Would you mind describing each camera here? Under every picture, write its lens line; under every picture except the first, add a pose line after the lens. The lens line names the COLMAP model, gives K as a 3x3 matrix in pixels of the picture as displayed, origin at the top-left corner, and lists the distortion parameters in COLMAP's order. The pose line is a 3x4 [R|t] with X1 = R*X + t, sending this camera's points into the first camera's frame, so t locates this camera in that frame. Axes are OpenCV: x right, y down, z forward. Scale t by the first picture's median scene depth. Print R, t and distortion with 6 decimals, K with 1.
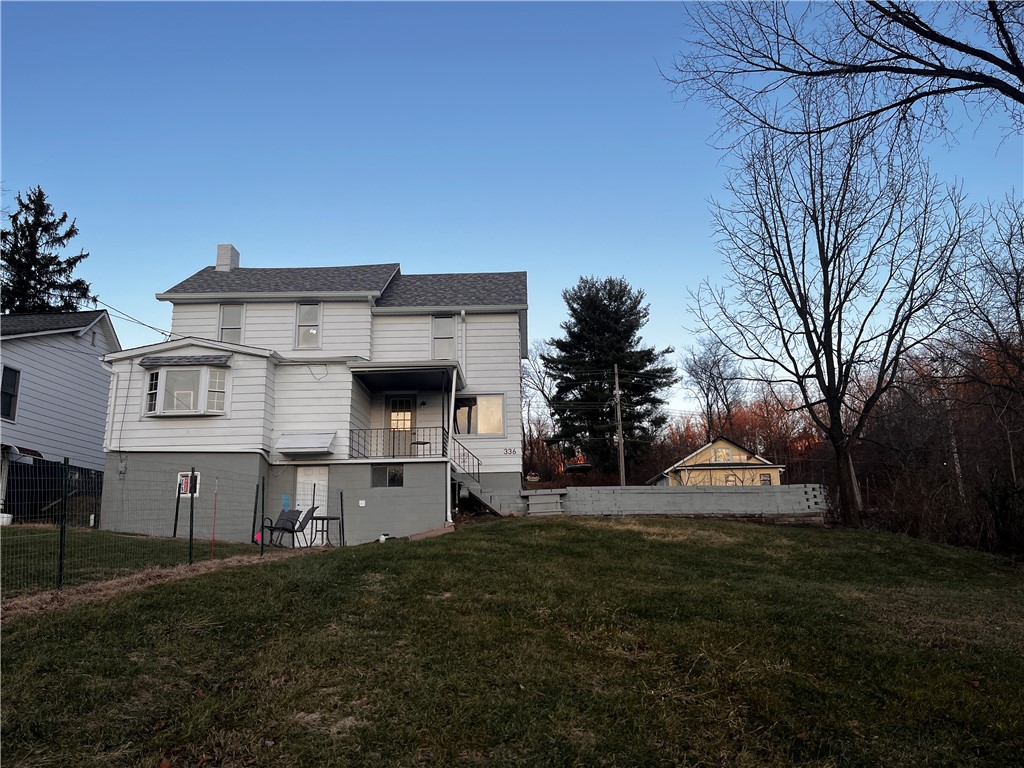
lens RADIAL K [[777.7, 0, 521.2], [0, 777.7, 388.1], [0, 0, 1]] dist [0.051458, -0.070554]
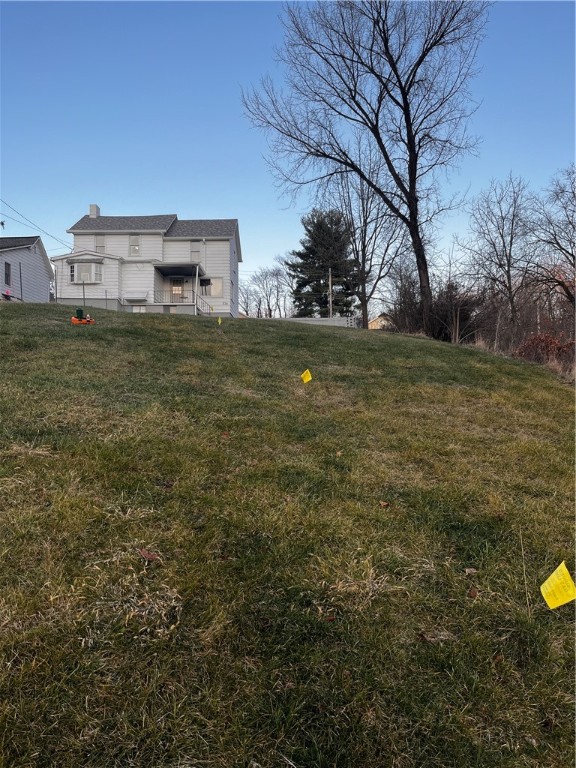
lens RADIAL K [[583.3, 0, 284.0], [0, 583.3, 390.7], [0, 0, 1]] dist [0.051458, -0.070554]
pose [[0.999824, 0.011004, -0.015165, 0.182877], [-0.008223, 0.984963, 0.172568, 0.036055], [0.016836, -0.172413, 0.984881, -0.709341]]
